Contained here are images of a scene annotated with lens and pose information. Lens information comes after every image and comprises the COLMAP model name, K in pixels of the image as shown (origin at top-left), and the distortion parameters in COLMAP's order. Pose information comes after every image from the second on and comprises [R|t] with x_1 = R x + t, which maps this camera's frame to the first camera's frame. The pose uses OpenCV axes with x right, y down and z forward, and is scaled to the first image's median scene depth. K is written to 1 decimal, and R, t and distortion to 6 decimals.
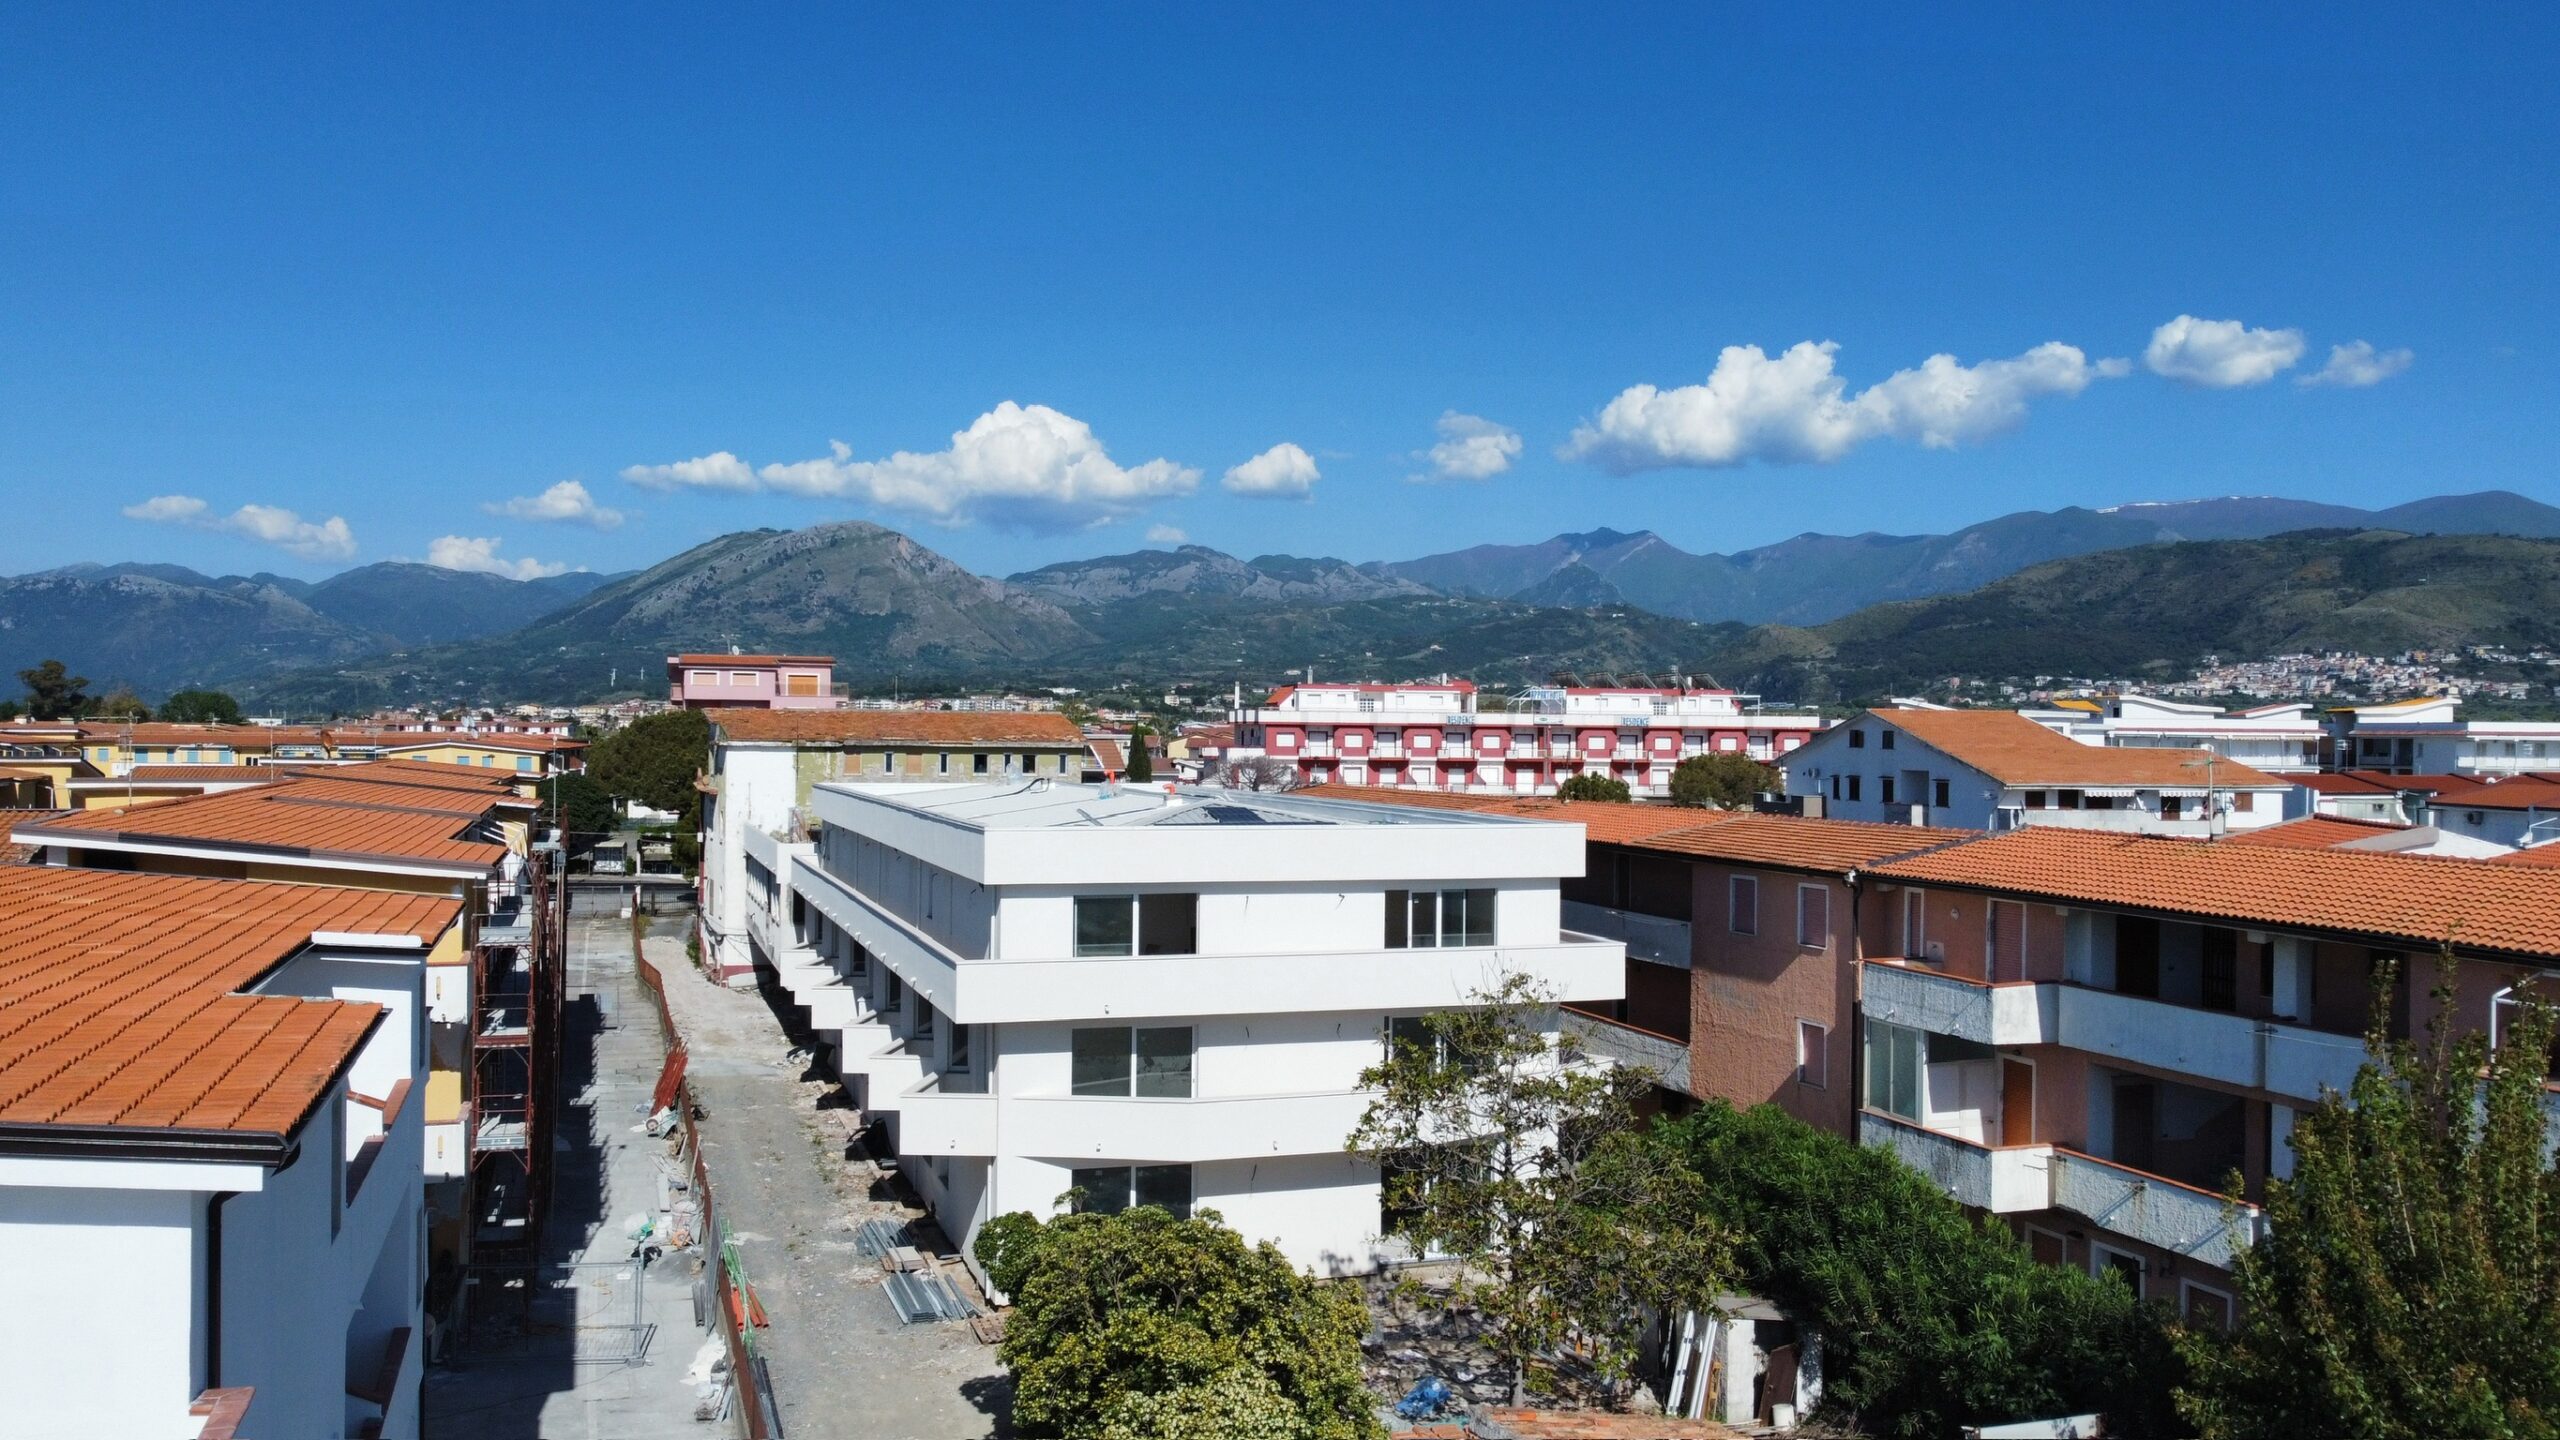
lens RADIAL K [[1941.1, 0, 1275.6], [0, 1941.1, 727.0], [0, 0, 1]] dist [-0.001928, -0.007481]
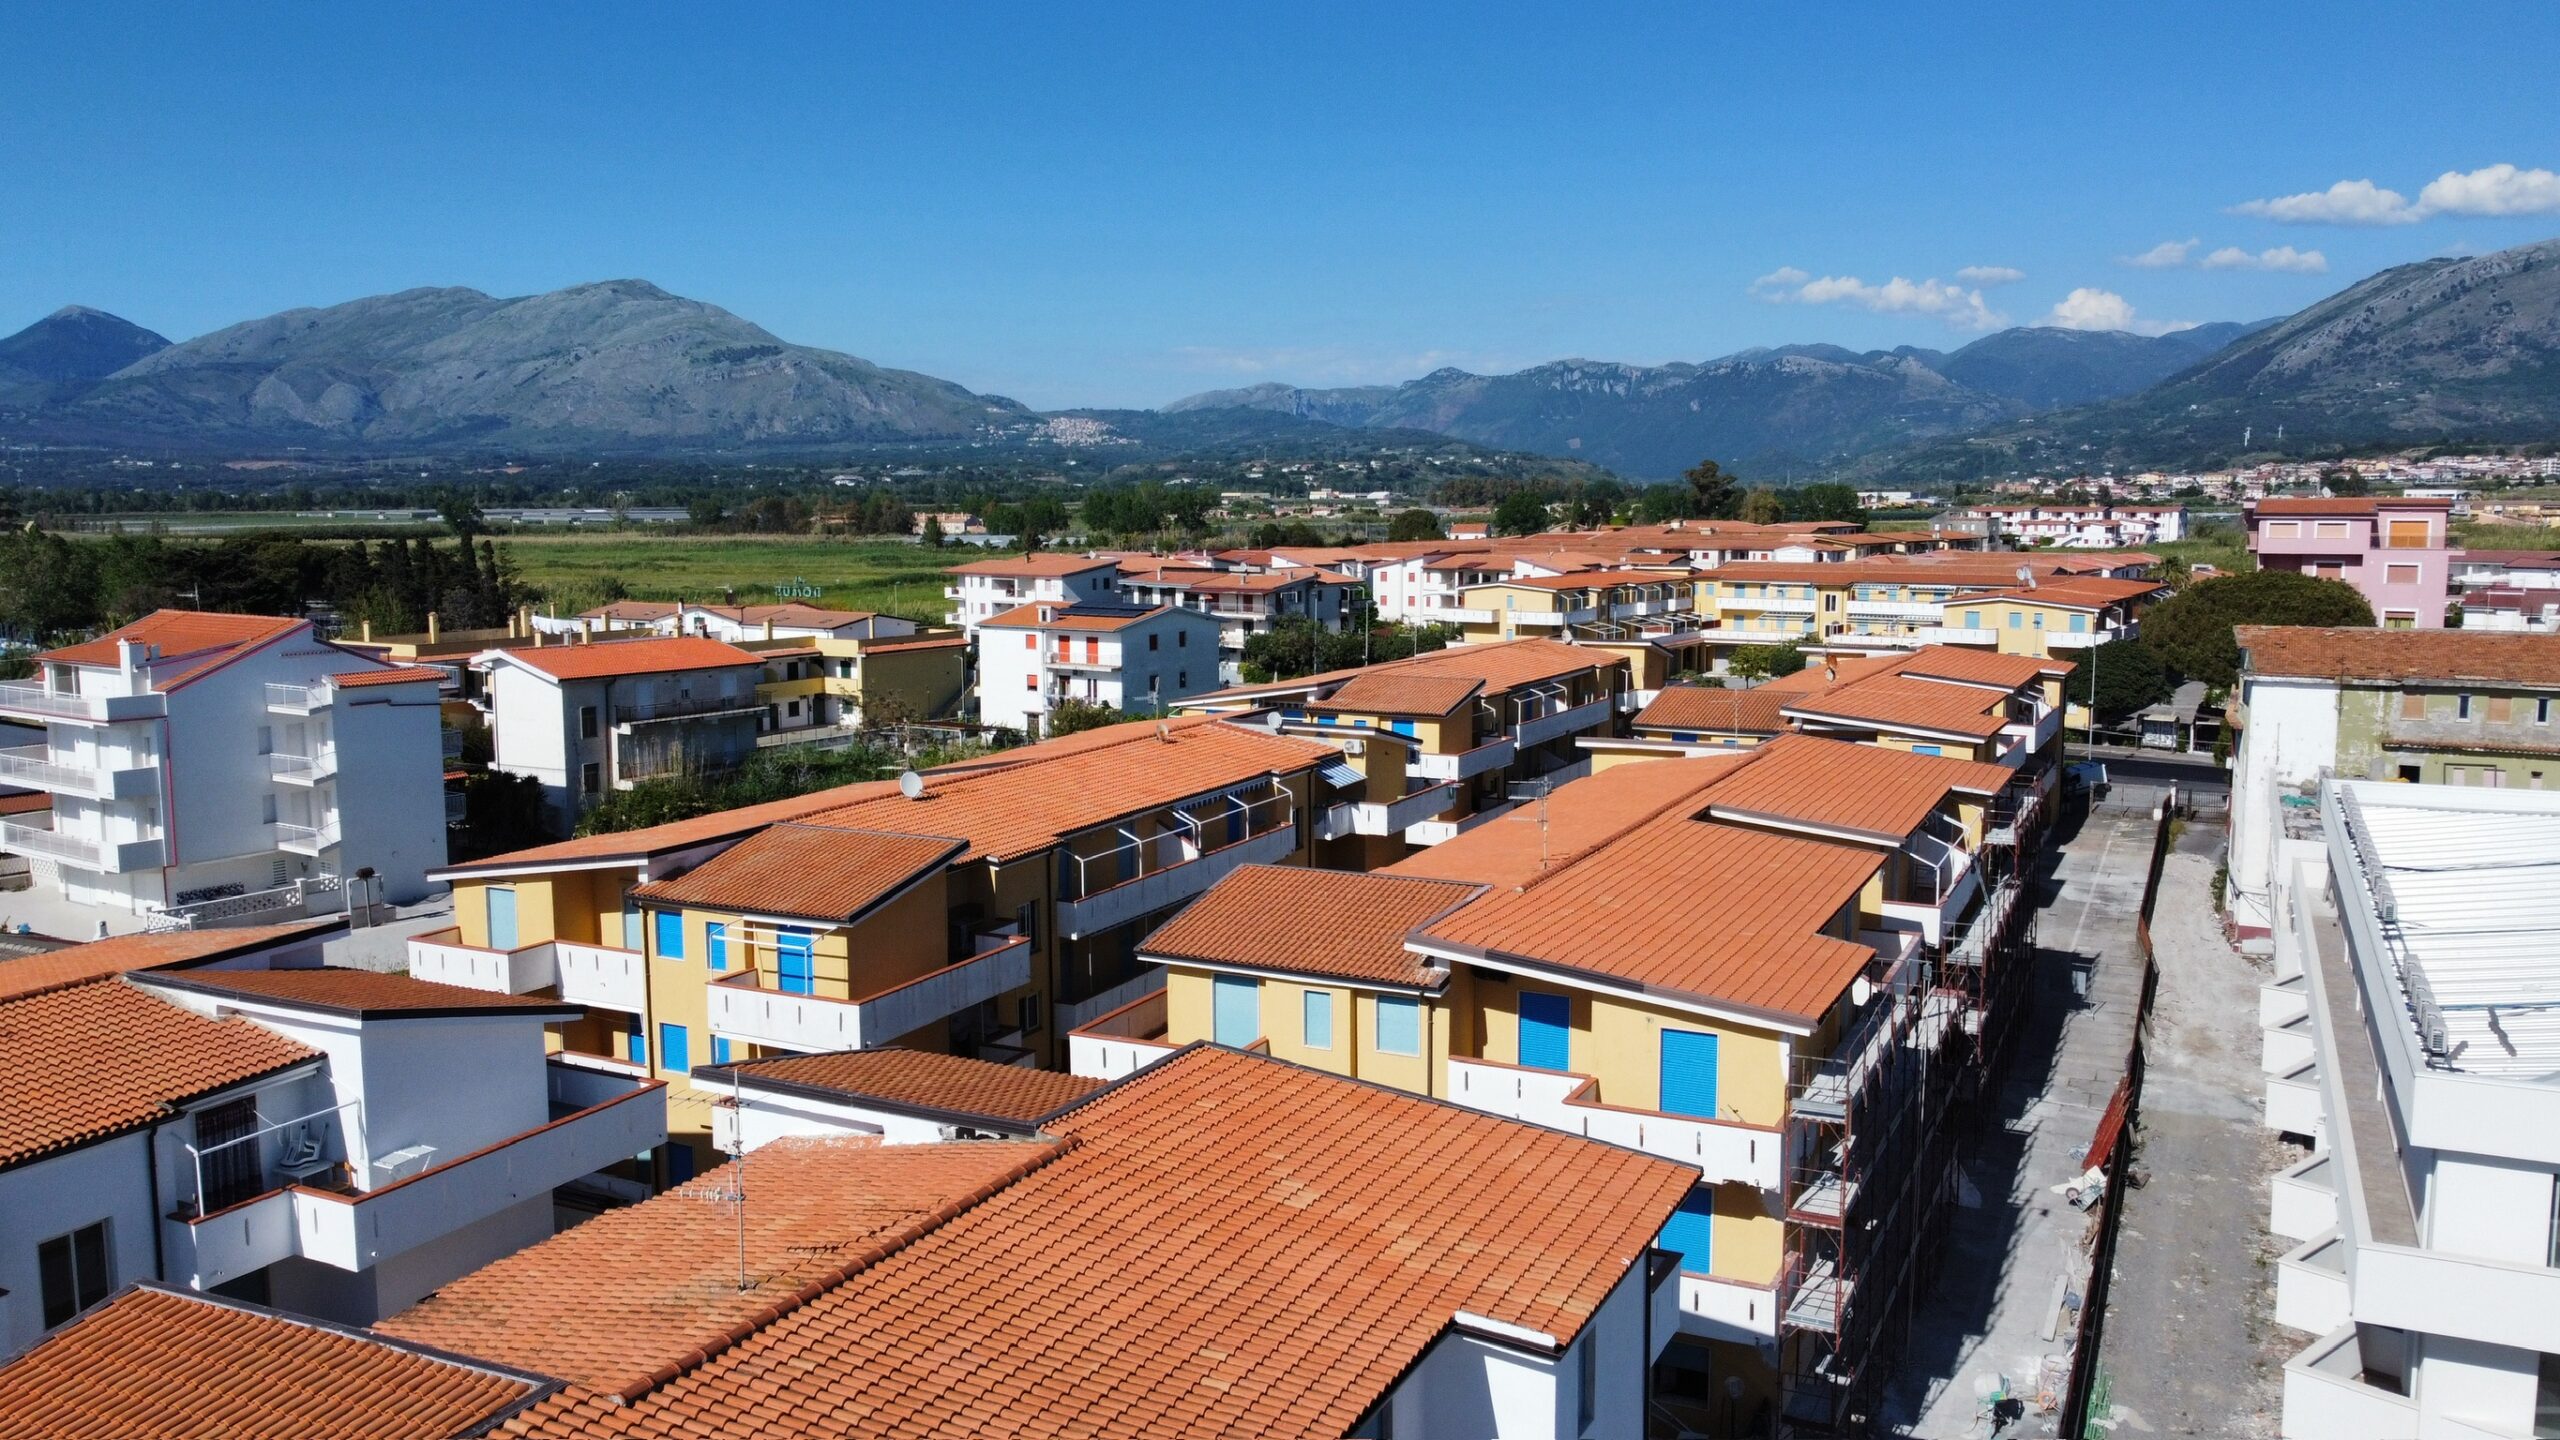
lens RADIAL K [[1940.4, 0, 1275.8], [0, 1940.4, 729.2], [0, 0, 1]] dist [-0.008706, 0.000995]
pose [[0.703490, 0.071550, -0.707094, 0.036070], [0.015170, 0.993181, 0.115591, -0.102141], [0.710543, -0.092044, 0.697608, 0.098727]]
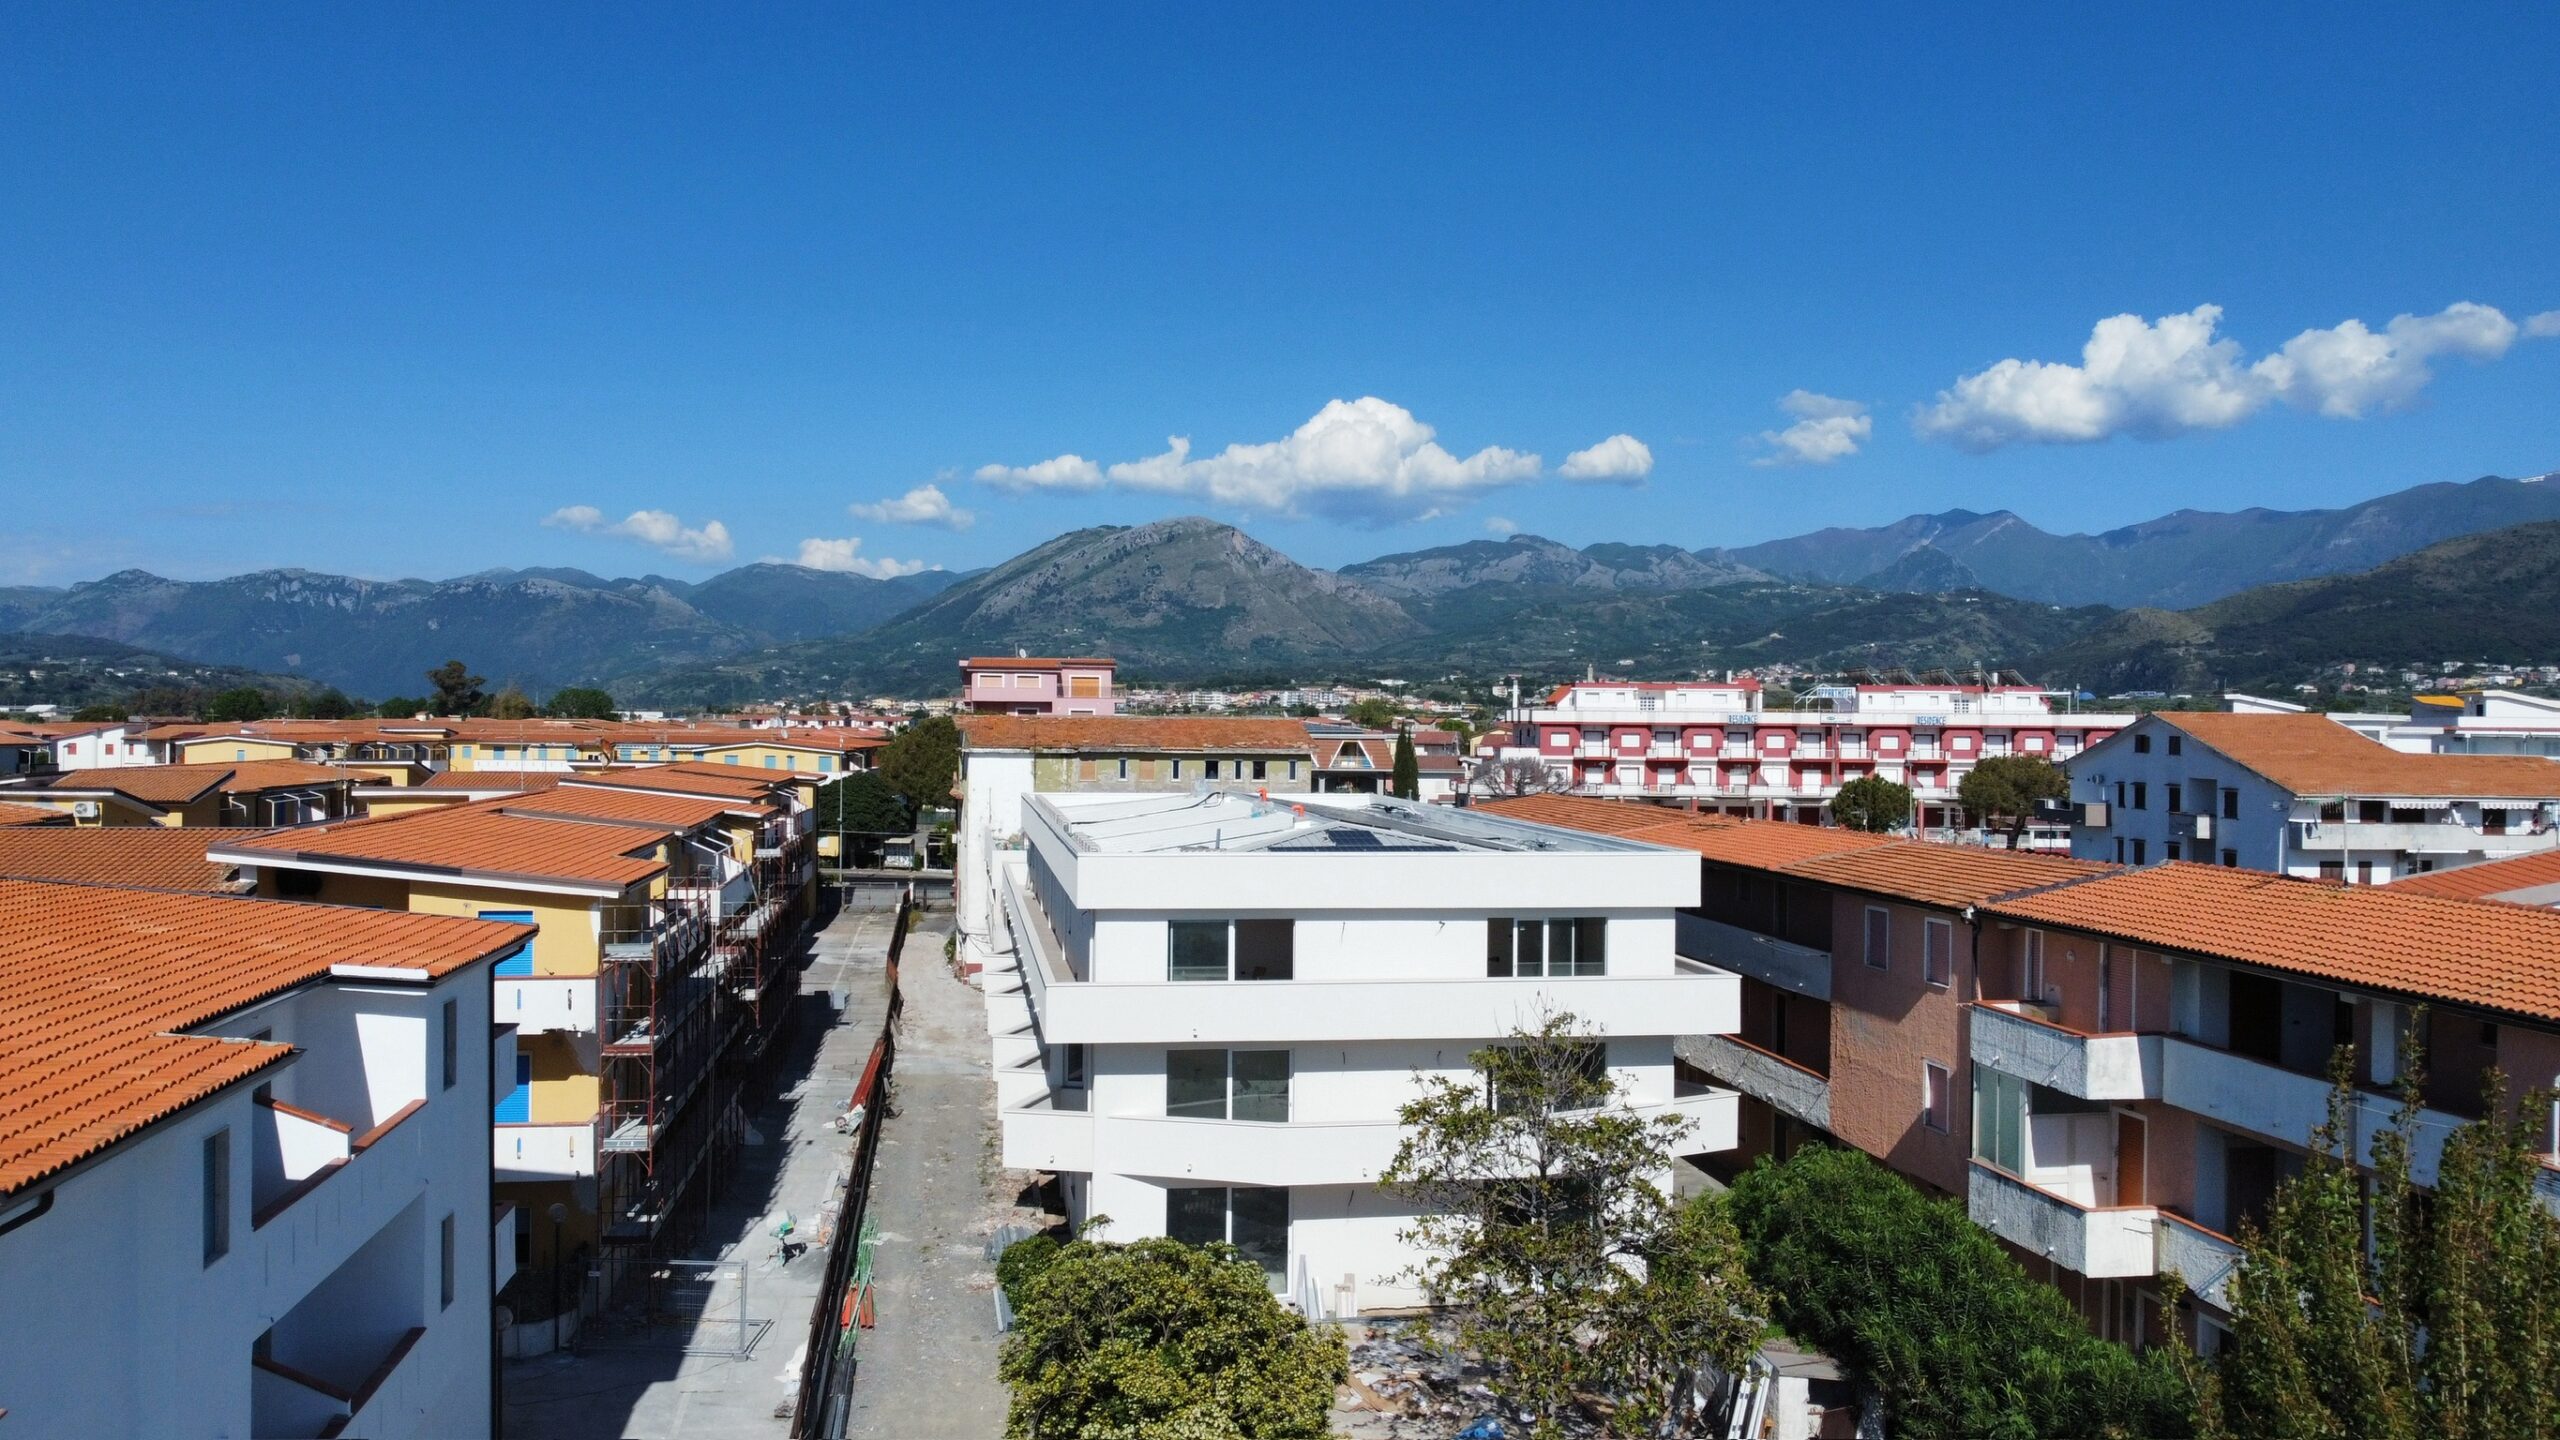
lens RADIAL K [[1941.1, 0, 1275.6], [0, 1941.1, 727.0], [0, 0, 1]] dist [-0.001928, -0.007481]
pose [[0.985586, -0.000515, -0.169173, 0.074159], [0.001305, 0.999989, 0.004560, -0.011454], [0.169169, -0.004715, 0.985576, 0.003300]]
